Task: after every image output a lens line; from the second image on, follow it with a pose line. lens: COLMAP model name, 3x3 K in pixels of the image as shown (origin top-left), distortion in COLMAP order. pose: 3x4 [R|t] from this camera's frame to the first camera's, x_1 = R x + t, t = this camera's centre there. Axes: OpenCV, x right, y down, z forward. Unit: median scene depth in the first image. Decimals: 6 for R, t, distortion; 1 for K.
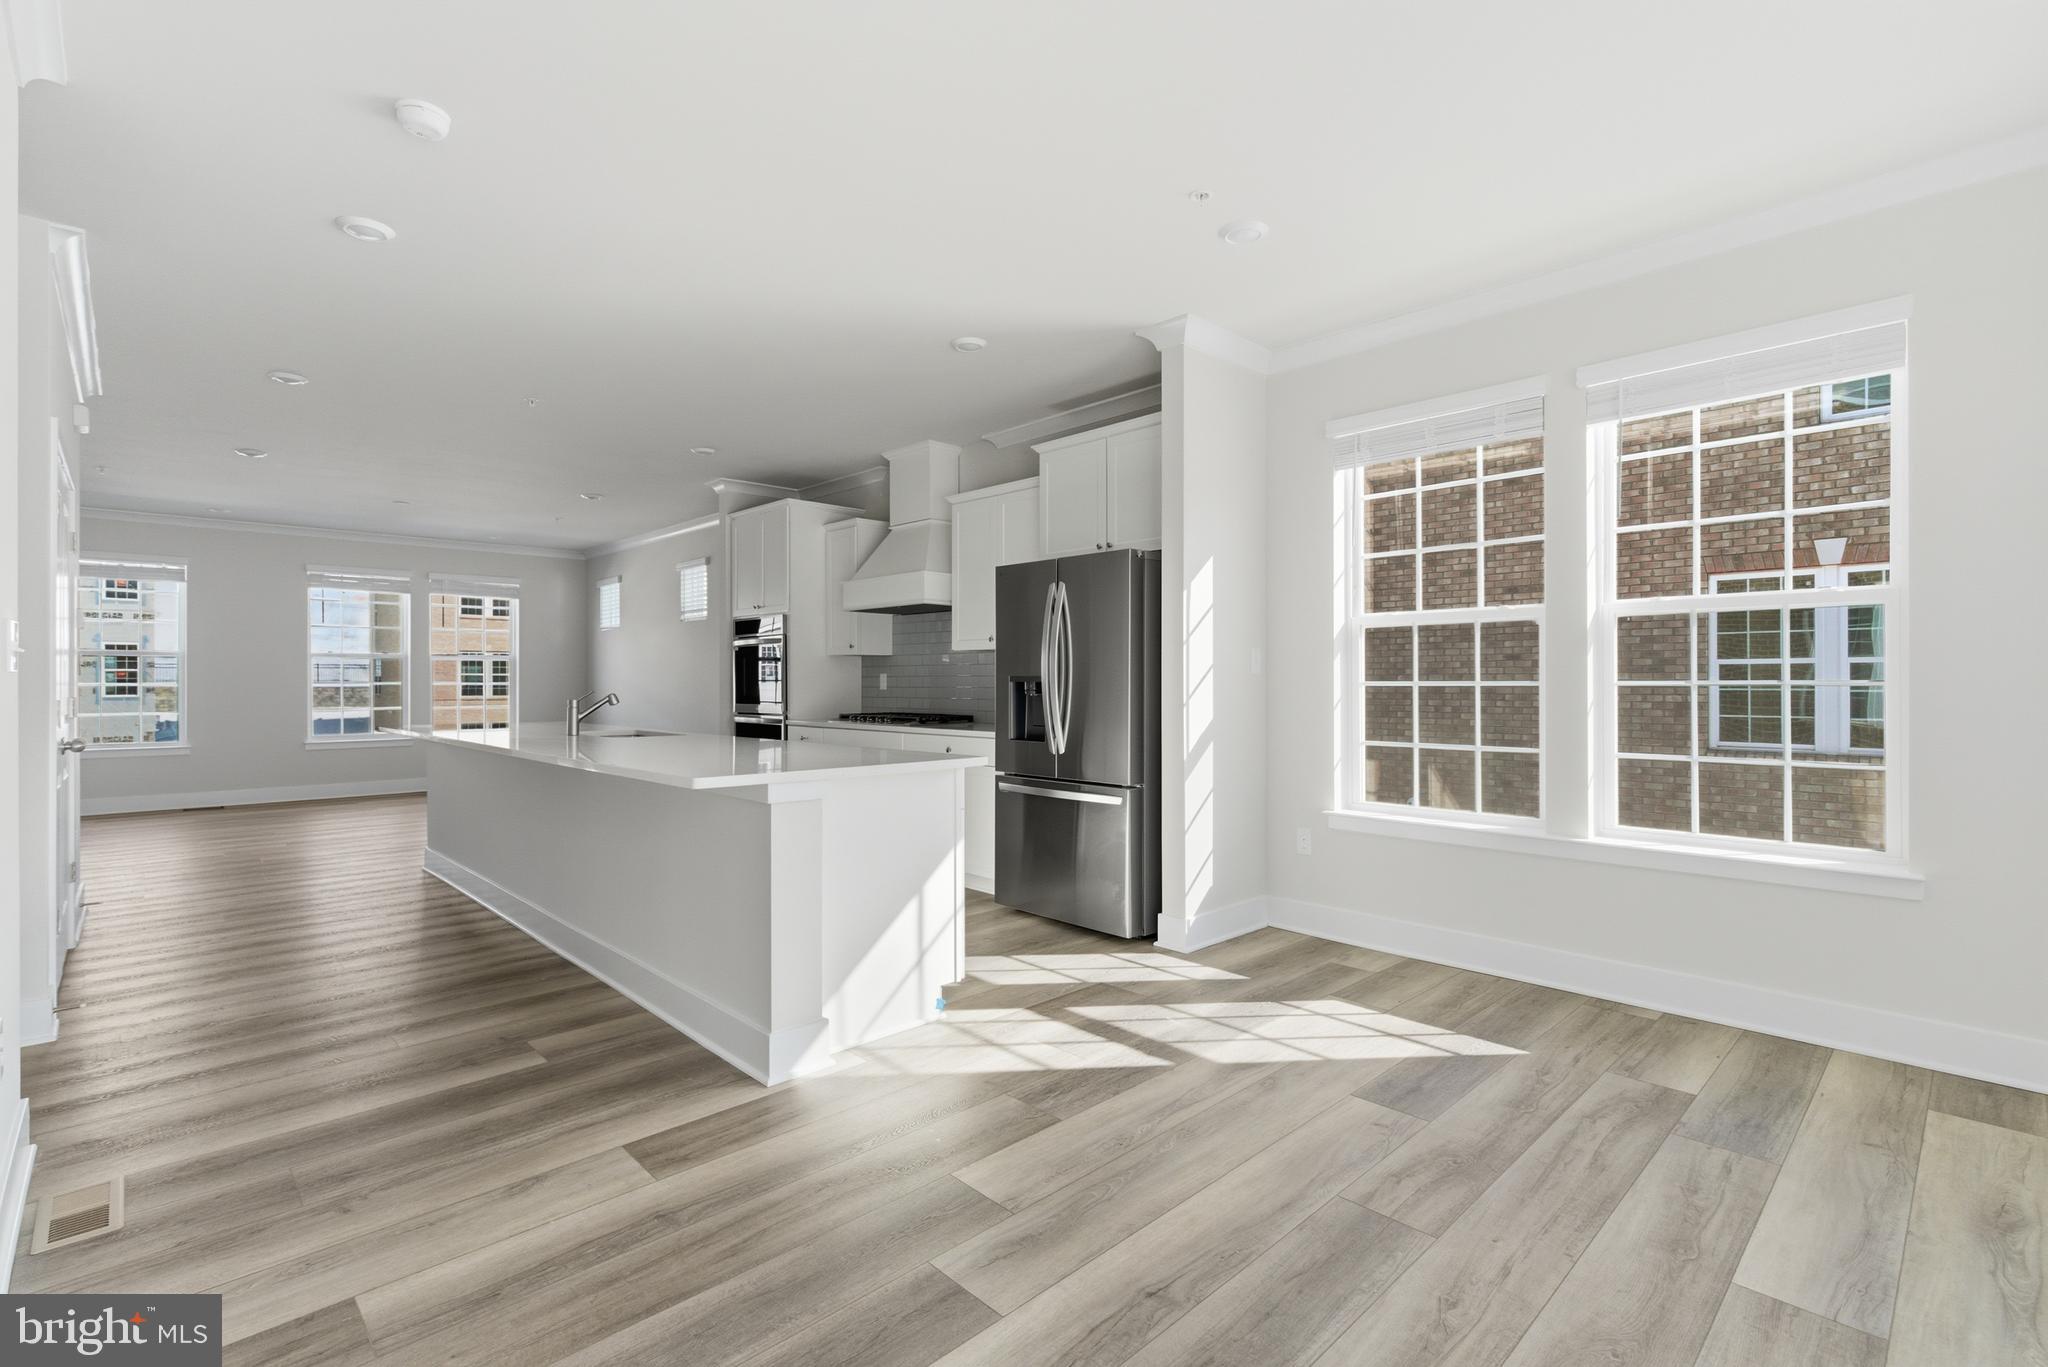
lens RADIAL K [[922.8, 0, 1024.0], [0, 922.8, 683.5], [0, 0, 1]] dist [0.002195, 0.000808]
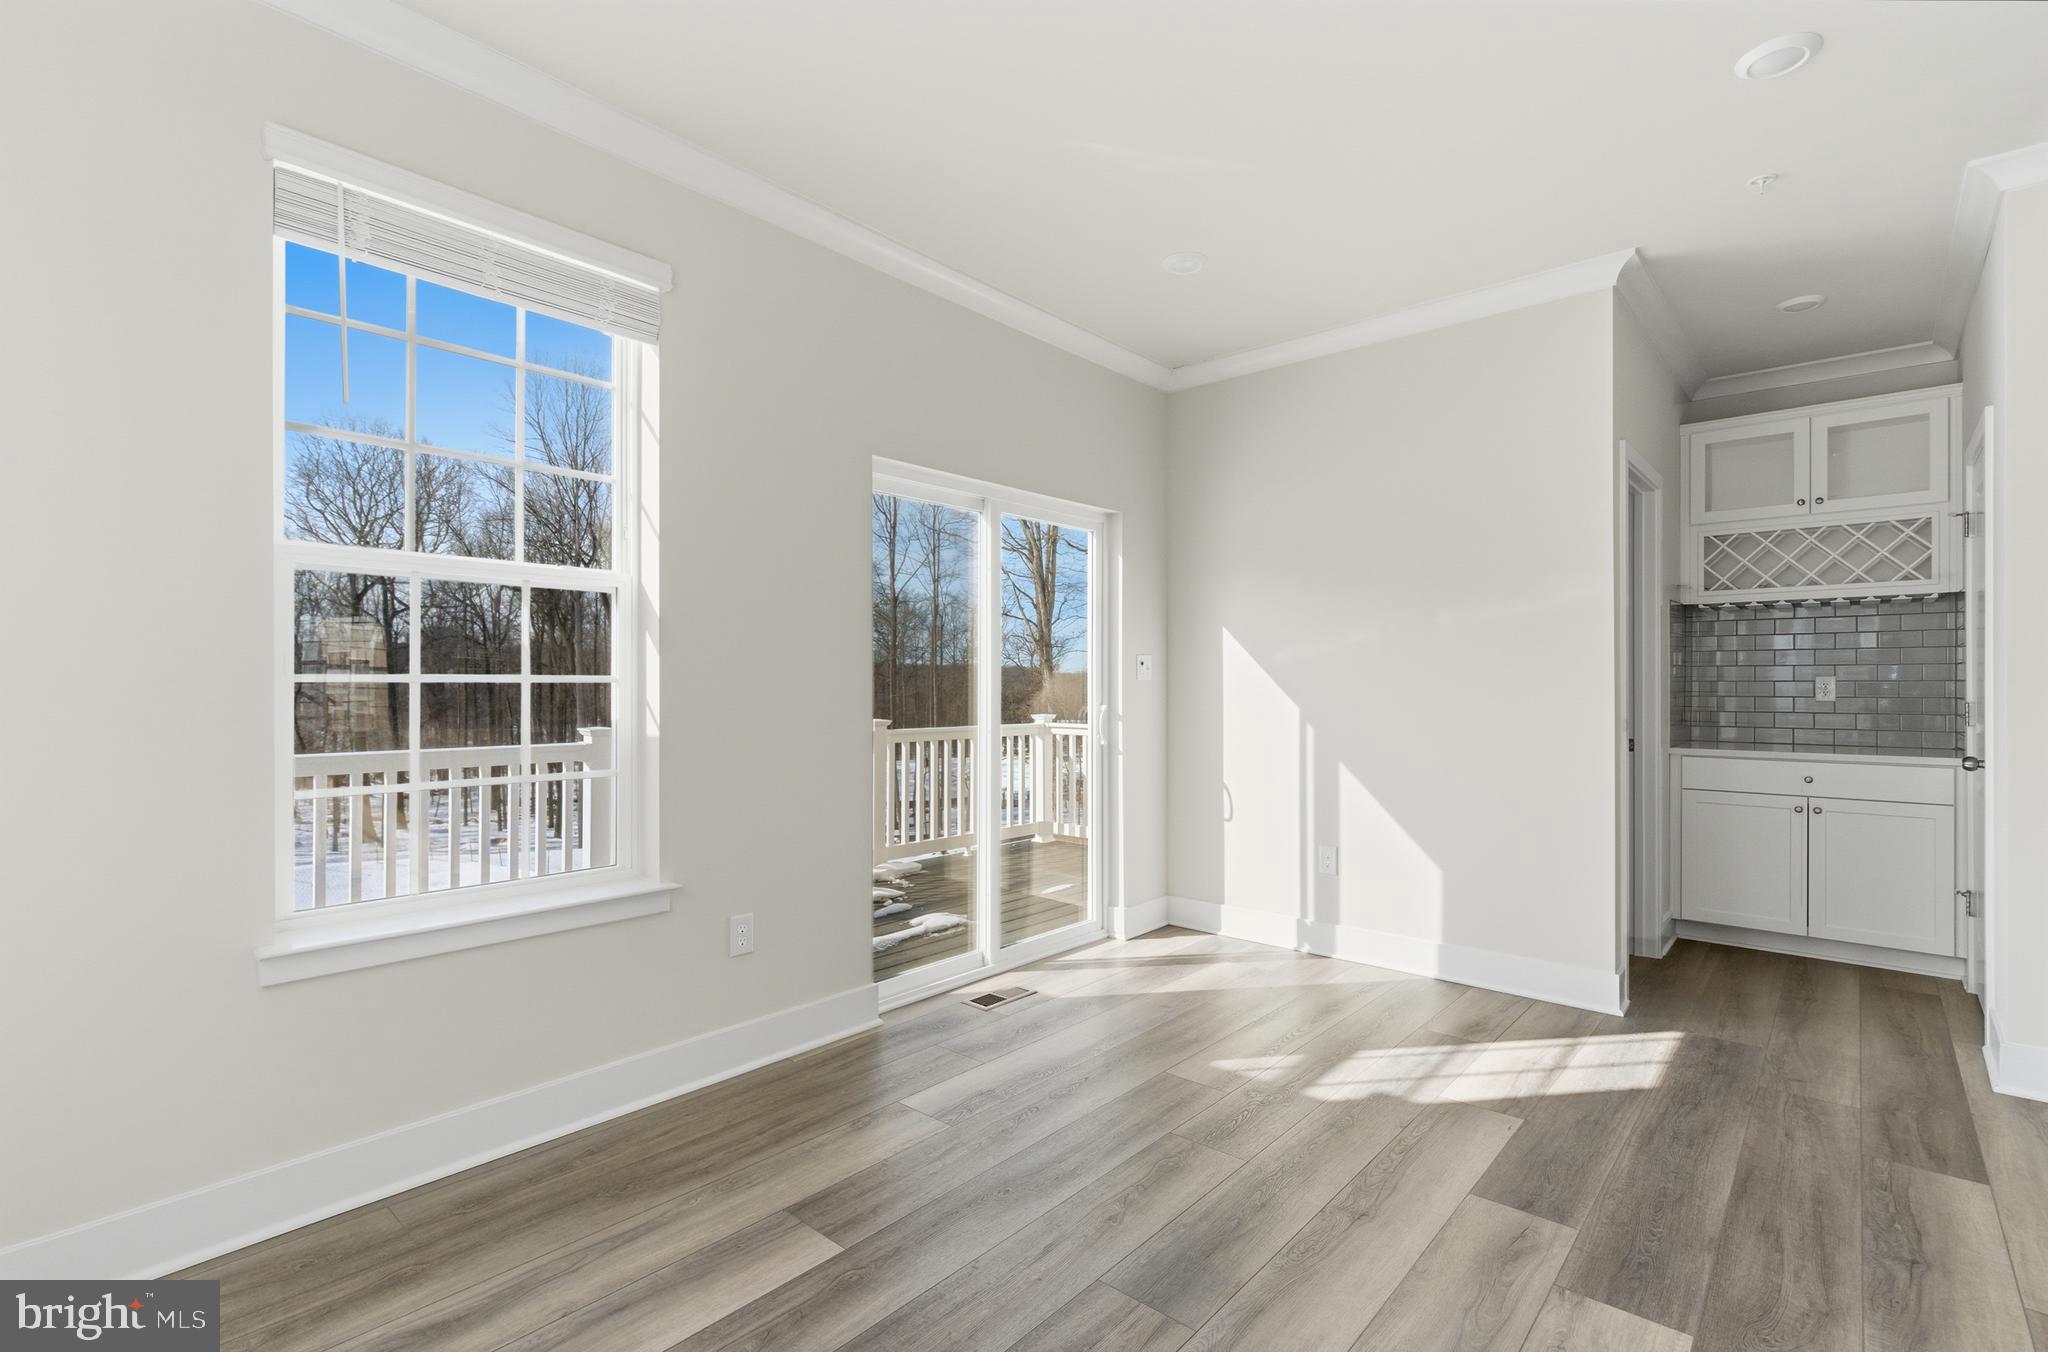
lens RADIAL K [[961.0, 0, 1024.0], [0, 961.0, 676.0], [0, 0, 1]] dist [0.002189, 0.000105]
pose [[-0.995543, -0.001179, -0.094305, 0.390194], [-0.000415, 0.999967, -0.008120, -0.001983], [0.094311, -0.008045, -0.995510, 1.248268]]
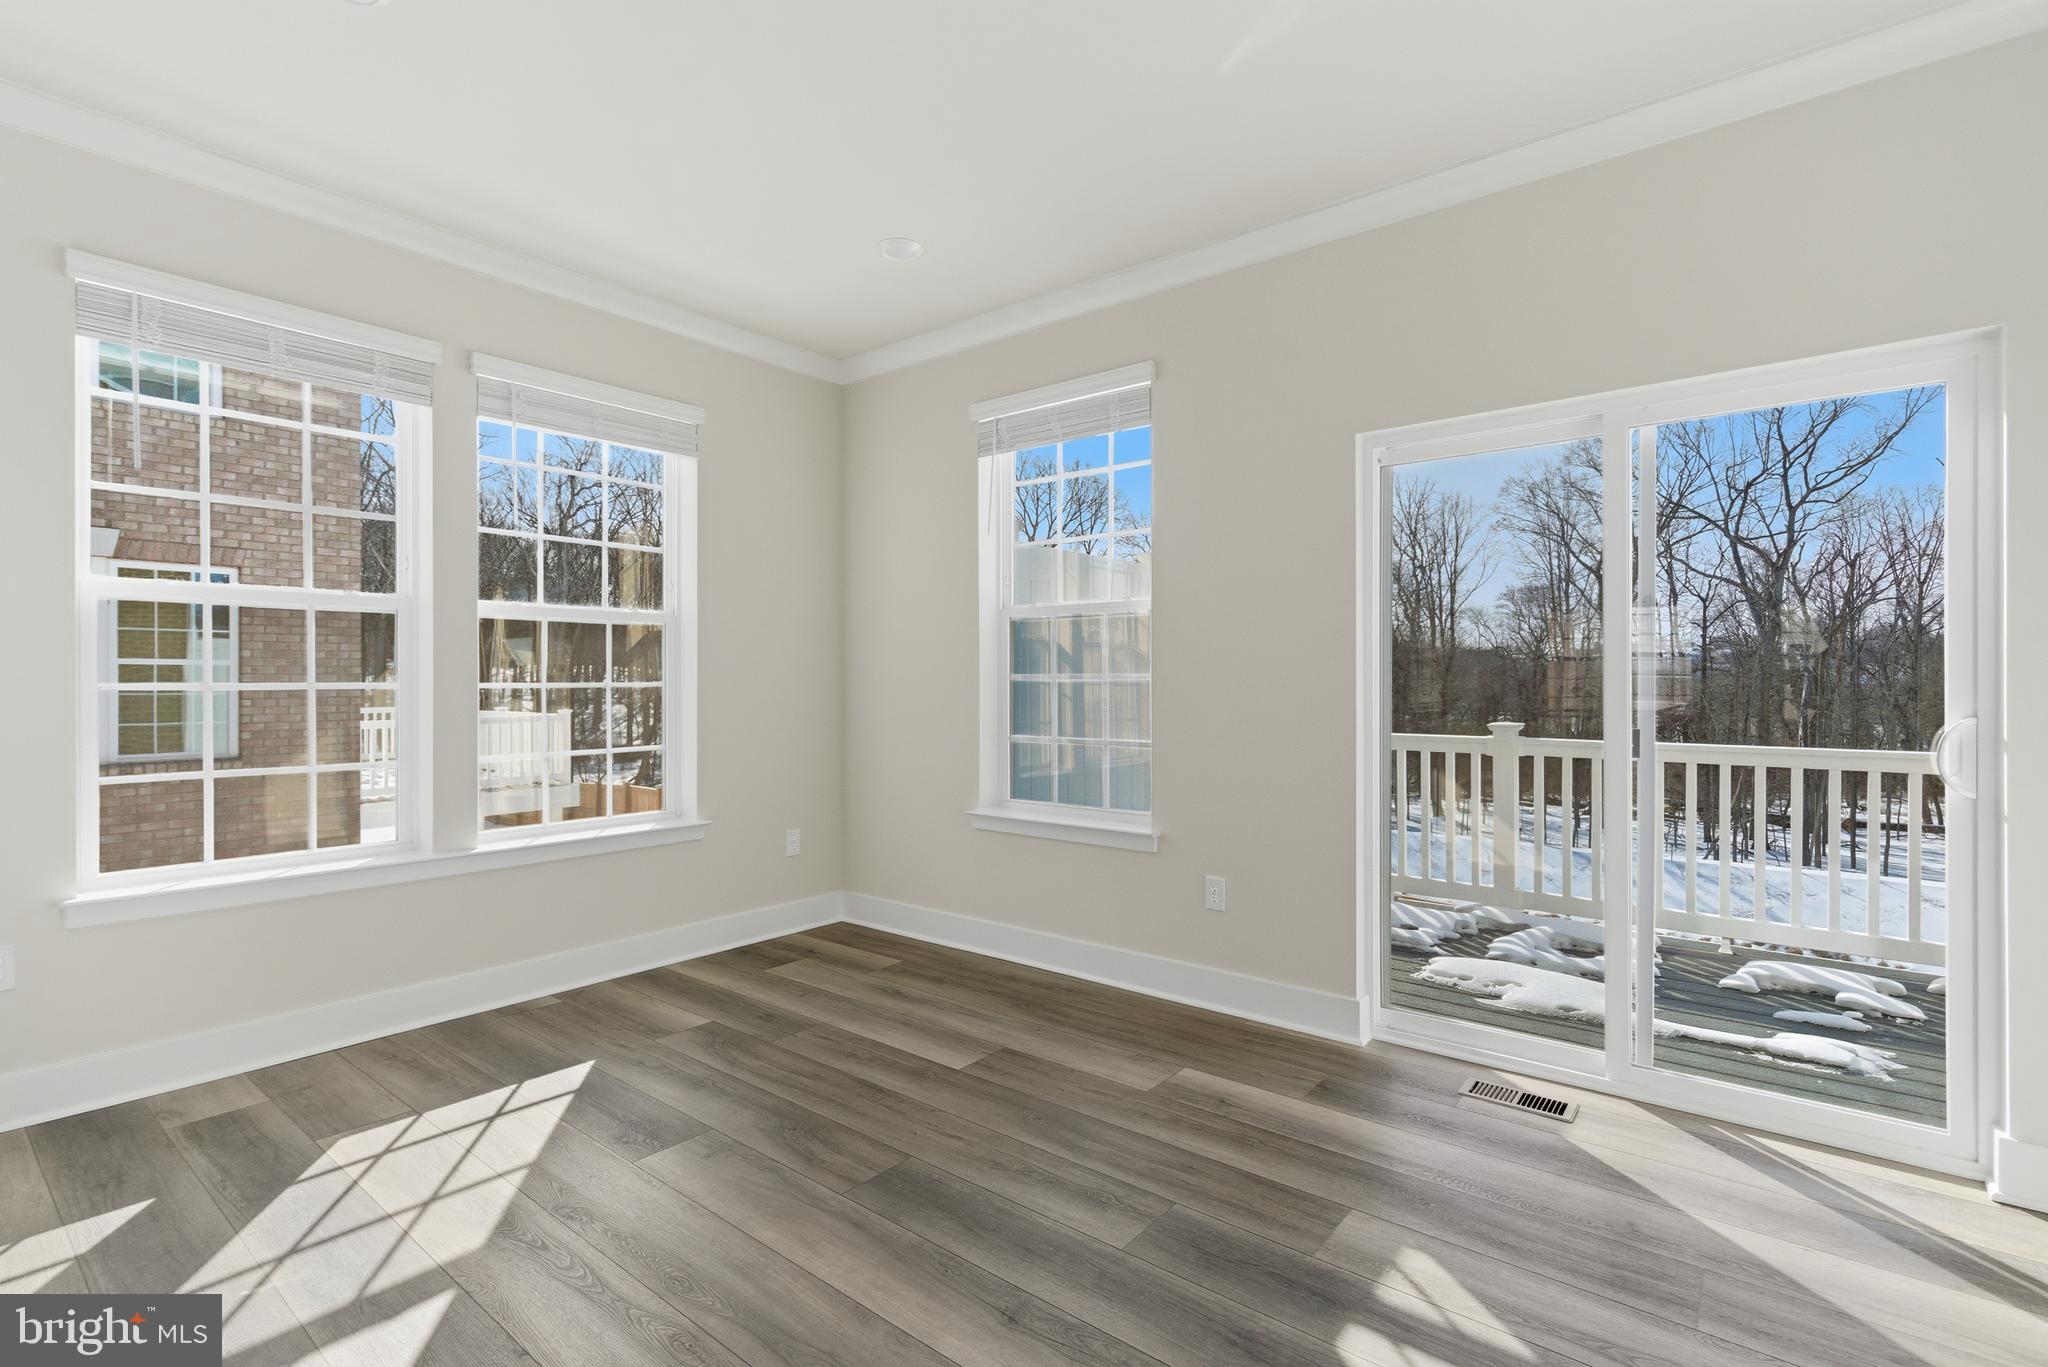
lens RADIAL K [[941.3, 0, 1024.0], [0, 941.3, 683.5], [0, 0, 1]] dist [0.000177, 0.000067]
pose [[-0.125404, 0.002087, 0.992104, -0.483977], [0.001376, 0.999997, -0.001930, -0.000009], [-0.992105, 0.001123, -0.125407, 0.638948]]
